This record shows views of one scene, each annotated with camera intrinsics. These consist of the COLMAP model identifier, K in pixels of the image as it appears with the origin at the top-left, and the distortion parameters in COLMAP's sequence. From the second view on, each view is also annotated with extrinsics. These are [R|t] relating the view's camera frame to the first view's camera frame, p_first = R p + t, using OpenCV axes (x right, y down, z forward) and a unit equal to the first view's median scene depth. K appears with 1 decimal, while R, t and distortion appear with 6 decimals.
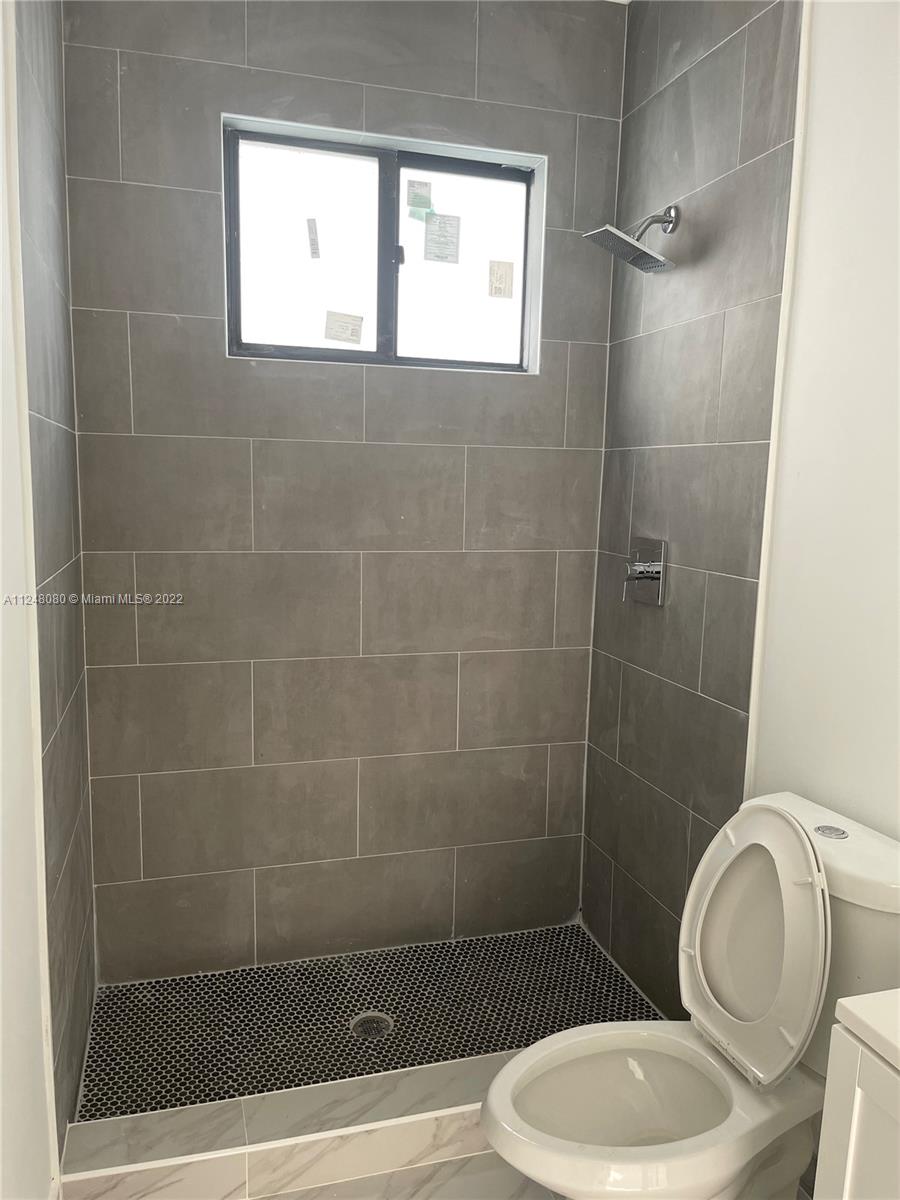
lens RADIAL K [[903.5, 0, 450.0], [0, 903.5, 600.0], [0, 0, 1]] dist [0.081636, -0.106161]
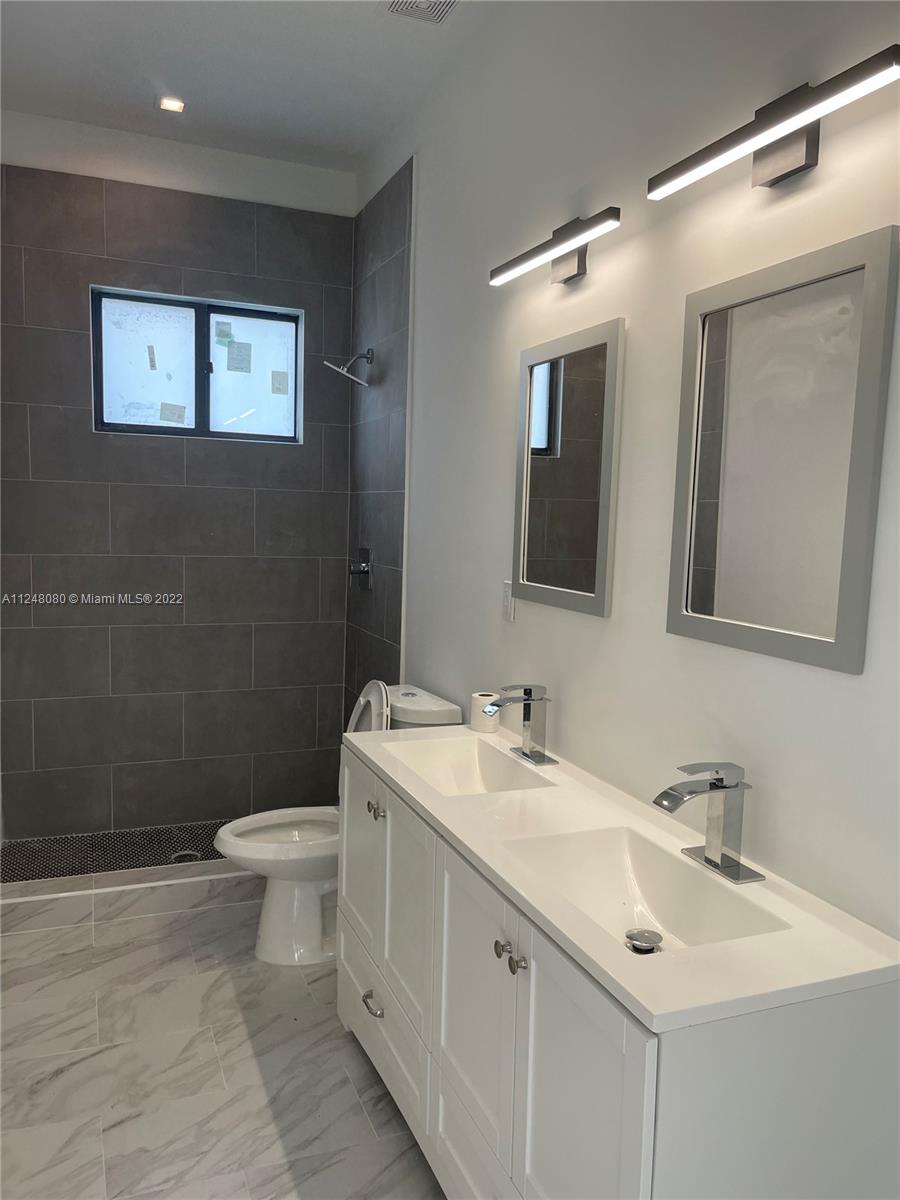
lens RADIAL K [[905.6, 0, 450.0], [0, 905.6, 600.0], [0, 0, 1]] dist [0.037067, 0.004877]
pose [[0.995851, -0.002198, 0.090973, 0.213464], [0.005571, 0.999306, -0.036841, 0.081151], [-0.090829, 0.037195, 0.995172, -0.583145]]
